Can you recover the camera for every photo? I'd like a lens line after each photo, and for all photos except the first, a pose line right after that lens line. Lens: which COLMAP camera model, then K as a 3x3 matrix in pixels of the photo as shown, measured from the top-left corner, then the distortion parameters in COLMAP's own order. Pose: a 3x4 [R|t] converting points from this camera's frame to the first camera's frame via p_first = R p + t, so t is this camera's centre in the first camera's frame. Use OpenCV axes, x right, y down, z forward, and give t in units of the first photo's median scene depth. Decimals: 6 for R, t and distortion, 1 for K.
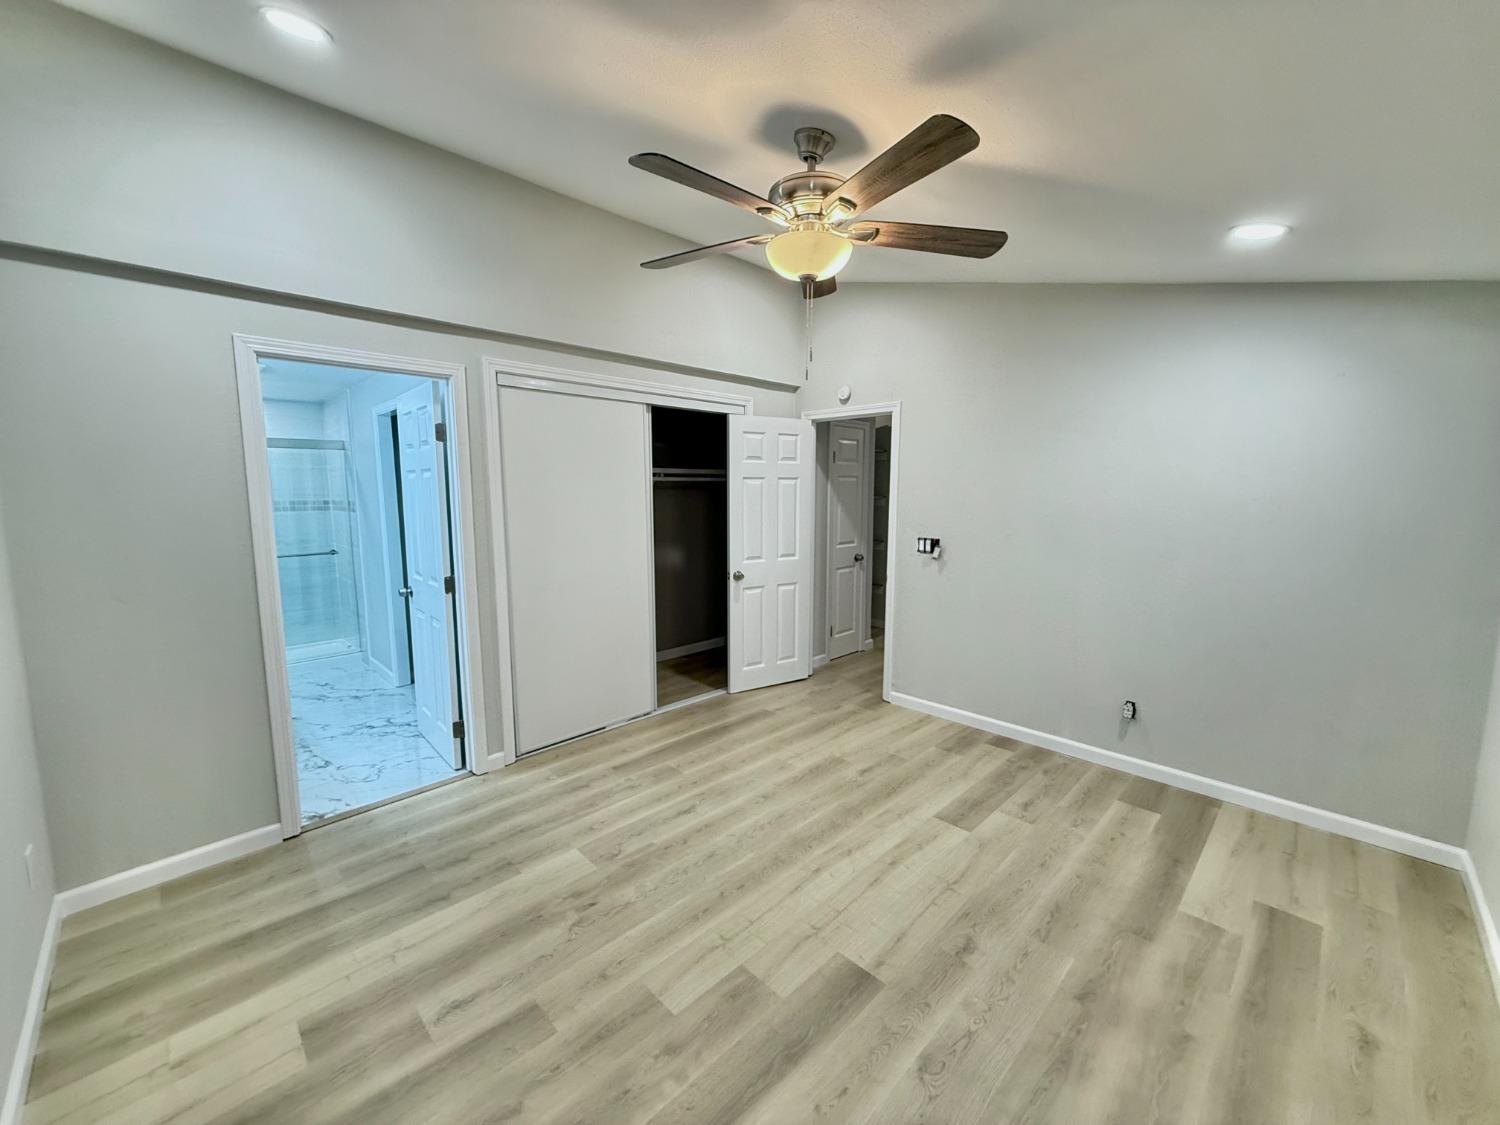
lens RADIAL K [[594.9, 0, 745.1], [0, 594.9, 559.5], [0, 0, 1]] dist [-0.000704, -0.000591]
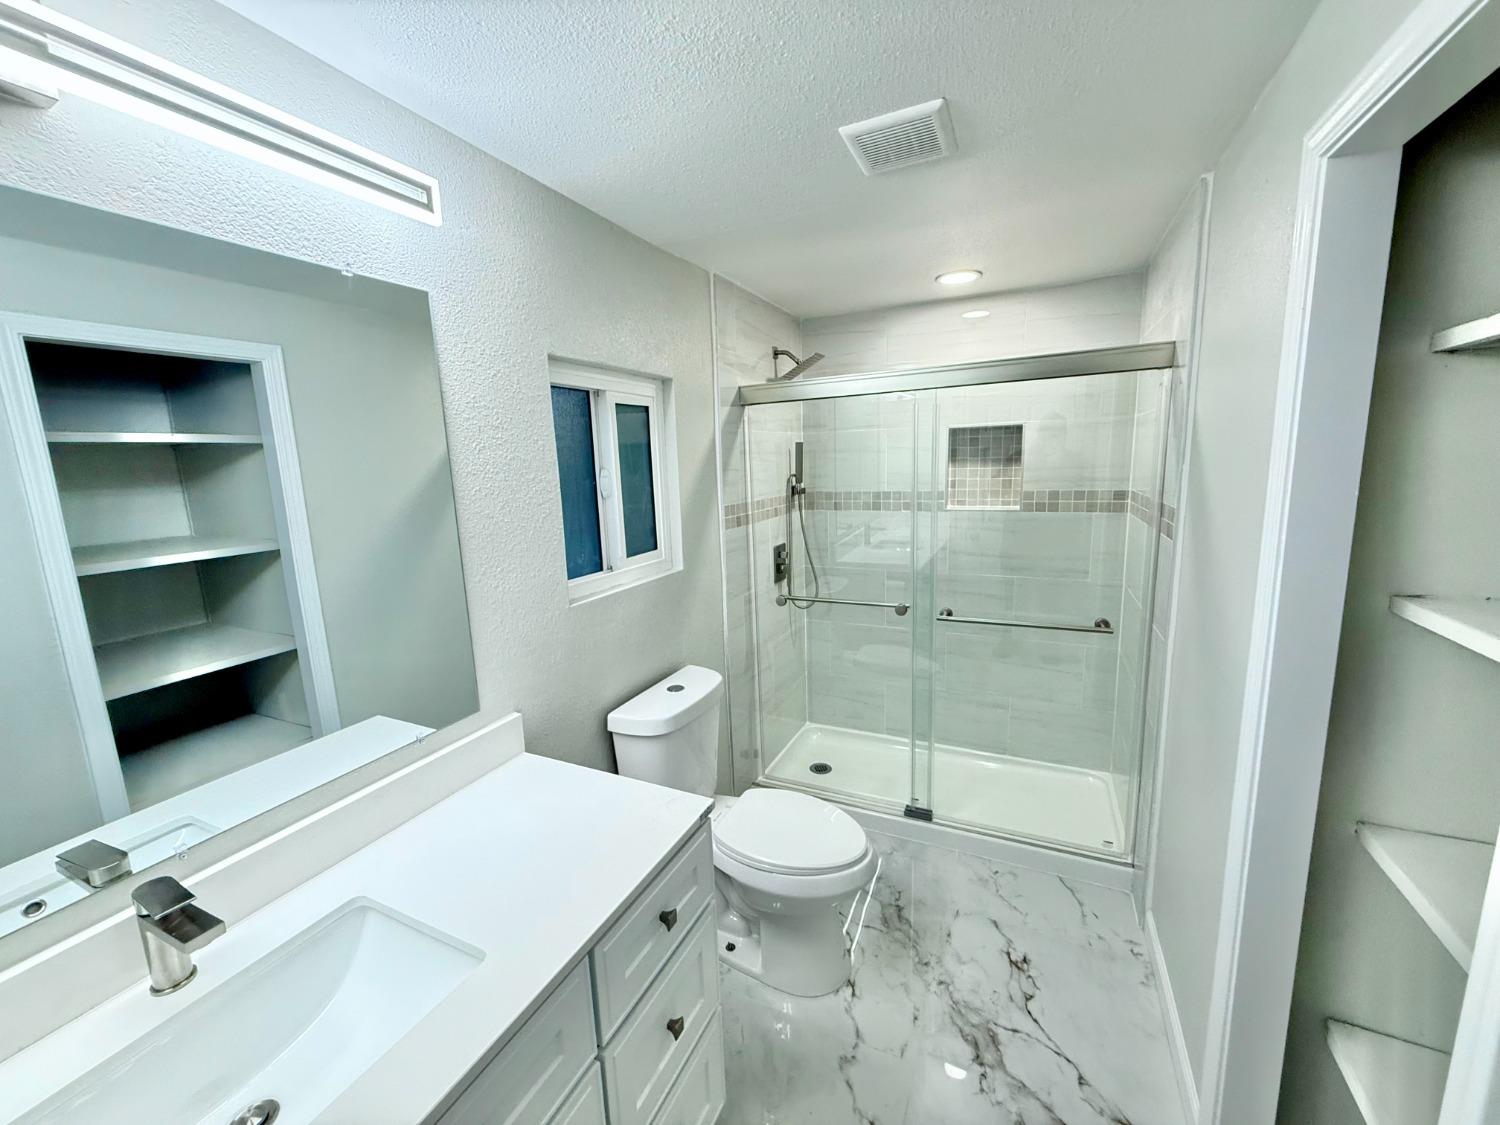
lens RADIAL K [[594.9, 0, 745.1], [0, 594.9, 559.5], [0, 0, 1]] dist [-0.000704, -0.000591]
pose [[0.328326, 0.142681, -0.933726, -0.389678], [-0.077959, 0.989246, 0.123752, -0.086269], [0.941342, 0.032161, 0.335918, 0.614432]]
